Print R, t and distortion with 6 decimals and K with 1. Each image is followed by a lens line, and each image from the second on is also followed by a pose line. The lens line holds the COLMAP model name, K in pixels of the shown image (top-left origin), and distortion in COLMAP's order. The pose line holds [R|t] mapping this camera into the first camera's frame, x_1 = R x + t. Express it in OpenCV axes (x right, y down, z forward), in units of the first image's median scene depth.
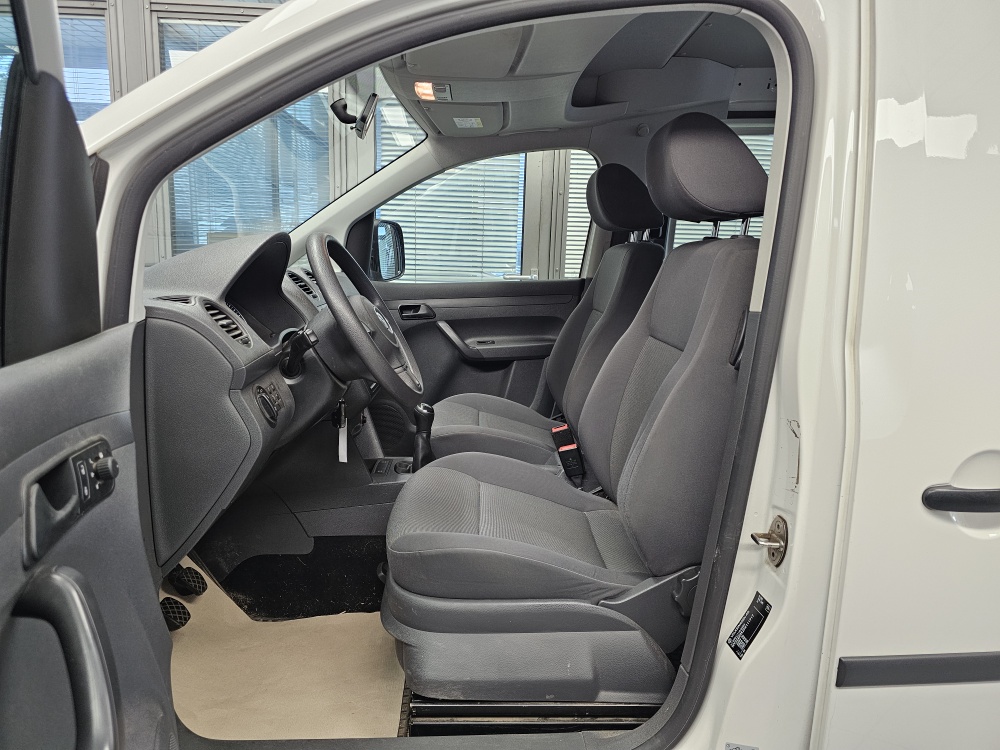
lens RADIAL K [[676.7, 0, 500.0], [0, 676.7, 375.0], [0, 0, 1]] dist [0.056544, -0.067515]
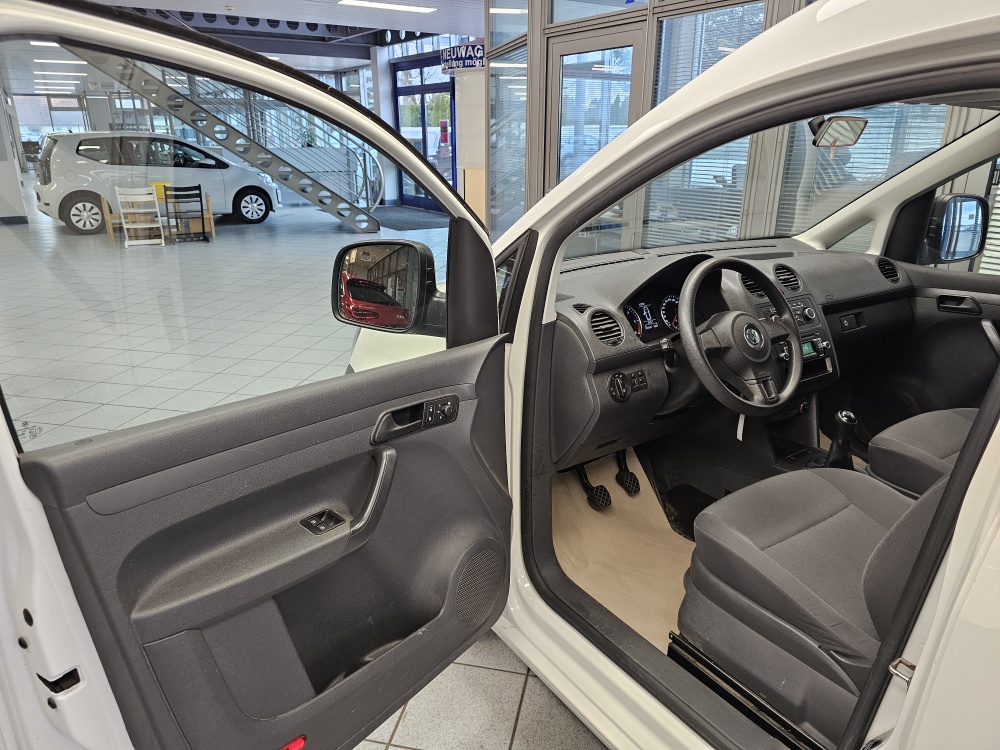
lens RADIAL K [[676.7, 0, 500.0], [0, 676.7, 375.0], [0, 0, 1]] dist [0.056544, -0.067515]
pose [[0.511509, 0.253846, -0.820927, 0.701328], [-0.127661, 0.967216, 0.219537, -0.263495], [0.849742, -0.007495, 0.527145, 0.024089]]
